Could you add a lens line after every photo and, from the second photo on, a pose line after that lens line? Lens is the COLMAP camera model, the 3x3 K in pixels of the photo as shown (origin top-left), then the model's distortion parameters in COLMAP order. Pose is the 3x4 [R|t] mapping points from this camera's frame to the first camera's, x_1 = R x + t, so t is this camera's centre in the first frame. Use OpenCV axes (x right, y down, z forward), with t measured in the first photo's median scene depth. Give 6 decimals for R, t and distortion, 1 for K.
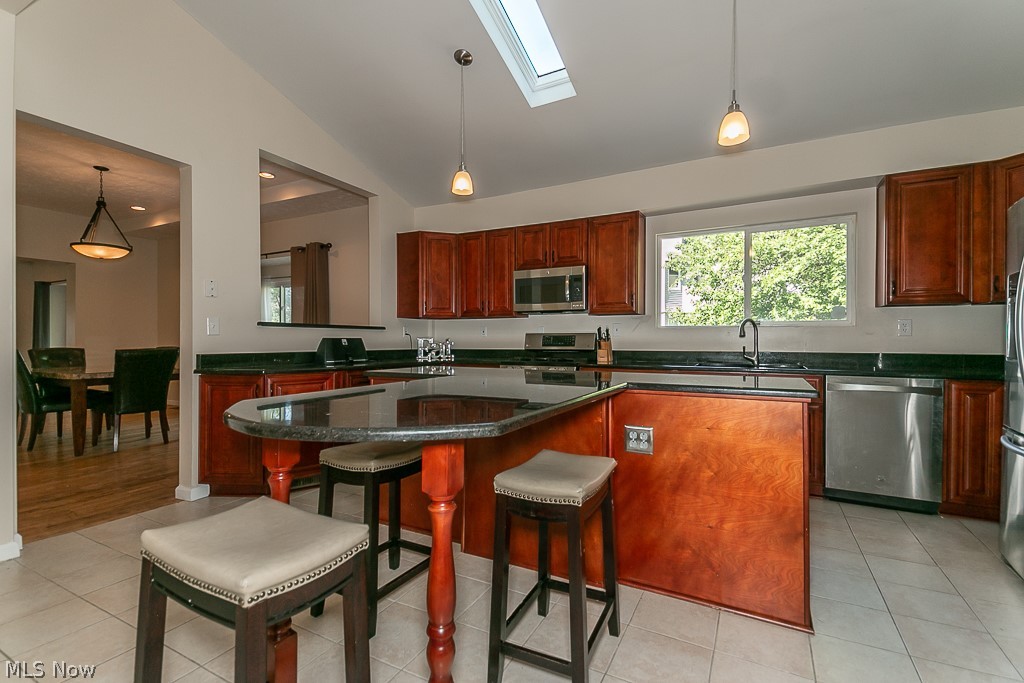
lens RADIAL K [[456.8, 0, 514.3], [0, 456.8, 360.6], [0, 0, 1]] dist [0.072002, -0.039395]
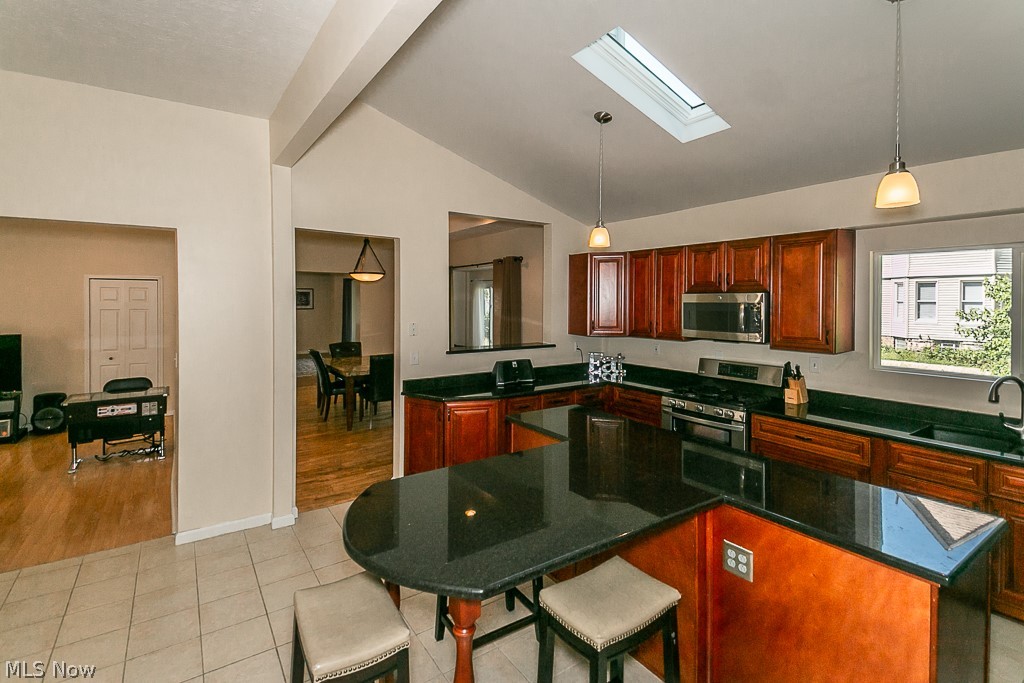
lens RADIAL K [[474.5, 0, 506.4], [0, 474.5, 334.2], [0, 0, 1]] dist [0.077384, -0.046747]
pose [[0.883645, 0.027545, -0.467346, 0.150237], [-0.016610, 0.999484, 0.027504, -0.144384], [0.467862, -0.016541, 0.883647, -0.025070]]
